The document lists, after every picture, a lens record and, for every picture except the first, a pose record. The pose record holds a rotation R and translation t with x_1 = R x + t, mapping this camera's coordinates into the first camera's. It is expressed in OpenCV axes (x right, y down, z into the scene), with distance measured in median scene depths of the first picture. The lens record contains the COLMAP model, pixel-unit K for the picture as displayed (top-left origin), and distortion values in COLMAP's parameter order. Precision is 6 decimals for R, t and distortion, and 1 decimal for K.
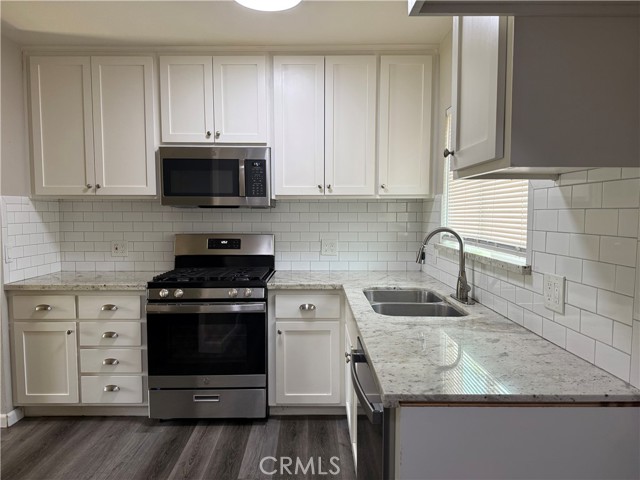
lens RADIAL K [[448.7, 0, 317.7], [0, 448.7, 240.4], [0, 0, 1]] dist [0.055870, -0.060493]
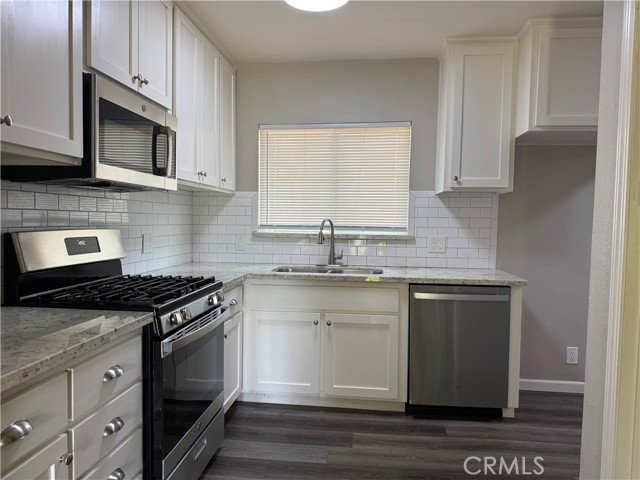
lens RADIAL K [[448.7, 0, 319.6], [0, 448.7, 240.7], [0, 0, 1]] dist [0.055870, -0.060493]
pose [[0.113619, -0.044076, 0.992546, -0.931047], [0.044422, 0.998242, 0.039244, -0.010689], [-0.992531, 0.039632, 0.115377, 0.700007]]
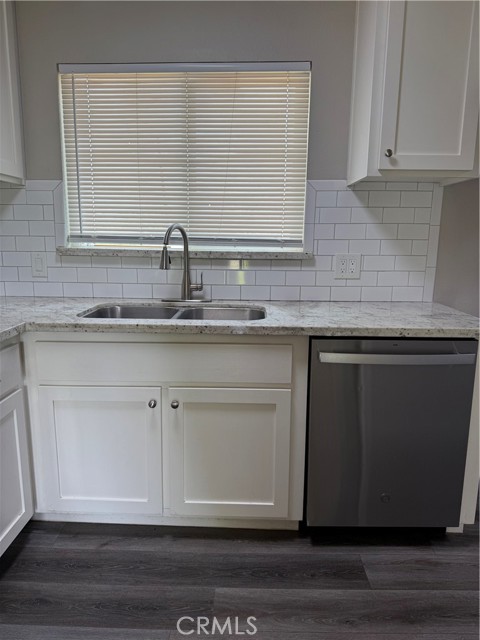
lens RADIAL K [[448.7, 0, 239.4], [0, 448.7, 325.7], [0, 0, 1]] dist [0.055870, -0.060493]
pose [[0.026665, -0.195752, 0.980291, -0.502801], [0.046770, 0.979810, 0.194384, 0.000700], [-0.998550, 0.040665, 0.035282, 0.692181]]
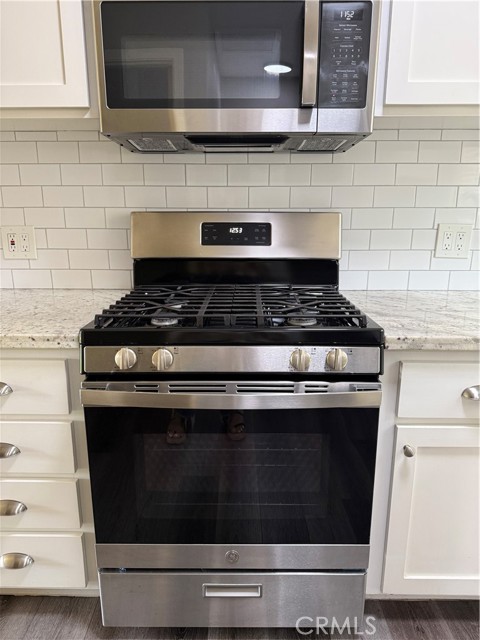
lens RADIAL K [[448.7, 0, 235.0], [0, 448.7, 320.0], [0, 0, 1]] dist [0.055870, -0.060493]
pose [[0.999630, 0.006385, -0.026452, -0.228901], [-0.001498, 0.983517, 0.180808, 0.013548], [0.027170, -0.180701, 0.983163, 0.609768]]
